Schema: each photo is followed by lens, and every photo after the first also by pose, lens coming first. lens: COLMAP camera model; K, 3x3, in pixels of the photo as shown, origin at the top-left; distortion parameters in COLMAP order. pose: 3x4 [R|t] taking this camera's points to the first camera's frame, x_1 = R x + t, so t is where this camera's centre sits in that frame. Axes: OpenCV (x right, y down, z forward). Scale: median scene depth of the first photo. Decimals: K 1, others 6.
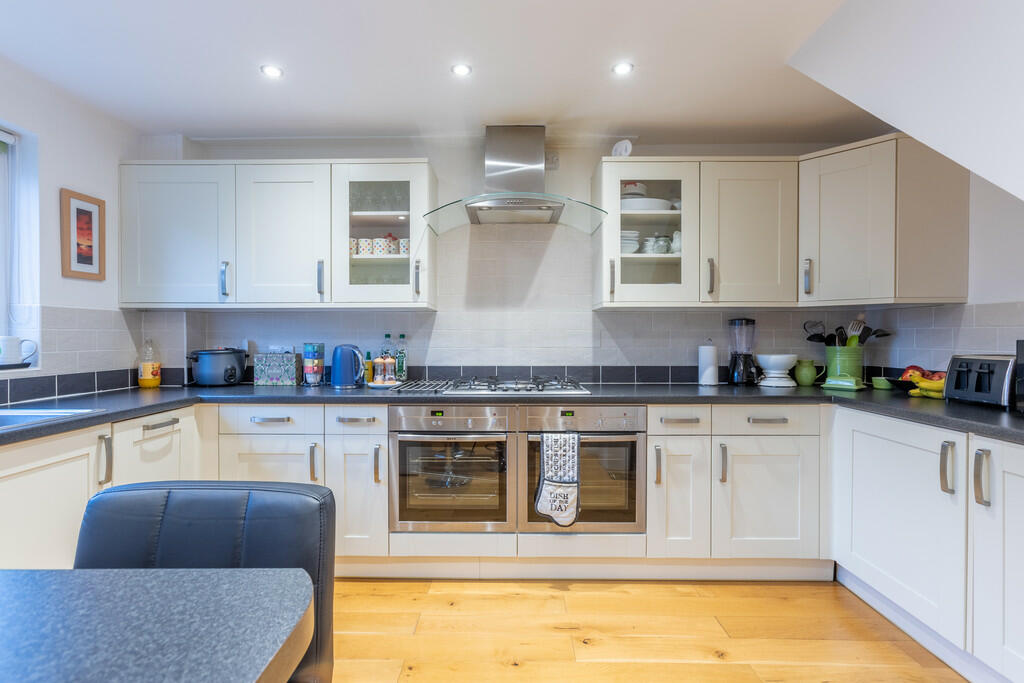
lens RADIAL K [[466.9, 0, 502.3], [0, 466.9, 340.7], [0, 0, 1]] dist [-0.003302, 0.001455]
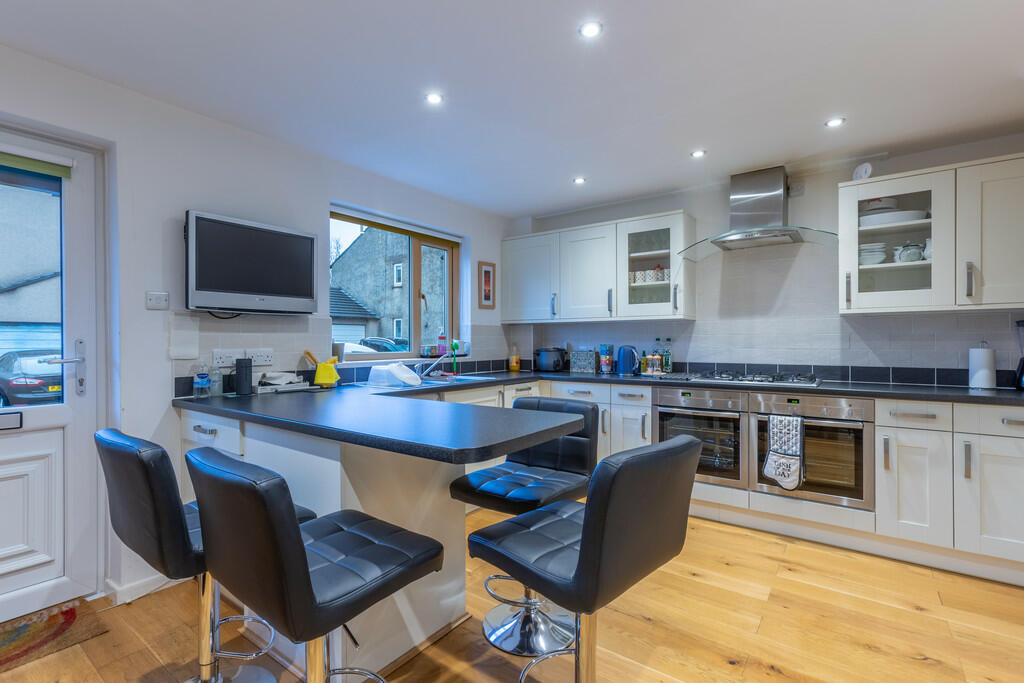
lens RADIAL K [[466.9, 0, 502.3], [0, 466.9, 340.7], [0, 0, 1]] dist [-0.003302, 0.001455]
pose [[0.802497, -0.002011, -0.596652, 0.227751], [-0.003043, 0.999968, -0.007462, 0.005524], [0.596648, 0.007804, 0.802465, -0.407051]]
